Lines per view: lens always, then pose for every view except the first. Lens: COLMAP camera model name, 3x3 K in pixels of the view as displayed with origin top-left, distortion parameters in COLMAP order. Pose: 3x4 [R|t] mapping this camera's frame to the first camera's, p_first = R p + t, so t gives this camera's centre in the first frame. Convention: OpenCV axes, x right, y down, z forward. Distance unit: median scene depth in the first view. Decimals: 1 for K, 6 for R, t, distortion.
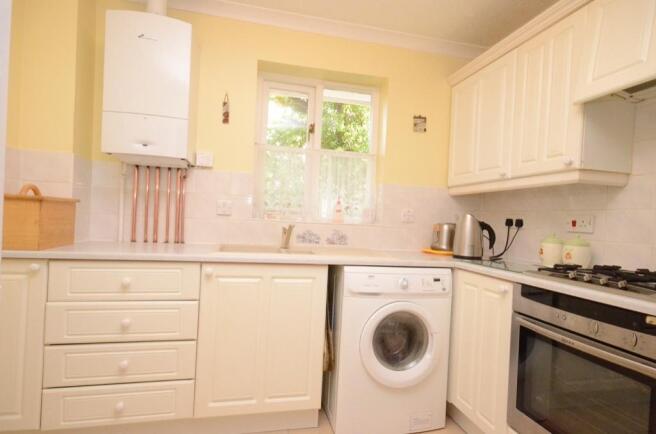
lens RADIAL K [[346.3, 0, 328.0], [0, 346.3, 217.0], [0, 0, 1]] dist [0.000822, 0.000309]
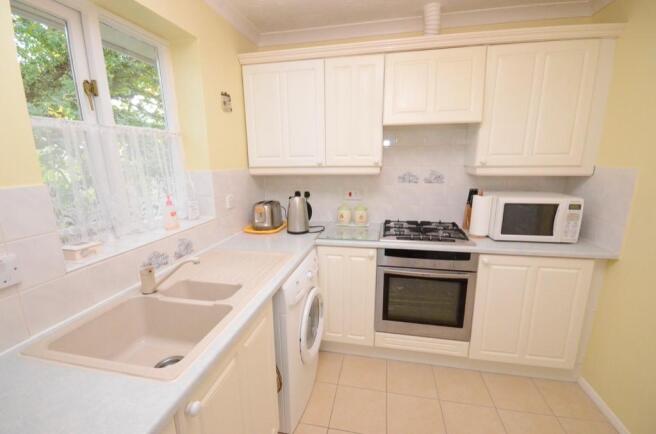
lens RADIAL K [[288.4, 0, 328.0], [0, 288.4, 217.0], [0, 0, 1]] dist [-0.003101, -0.000969]
pose [[0.421770, -0.234851, 0.875760, -0.439895], [0.024827, 0.968502, 0.247765, -0.182713], [-0.906363, -0.082757, 0.414316, 0.477822]]
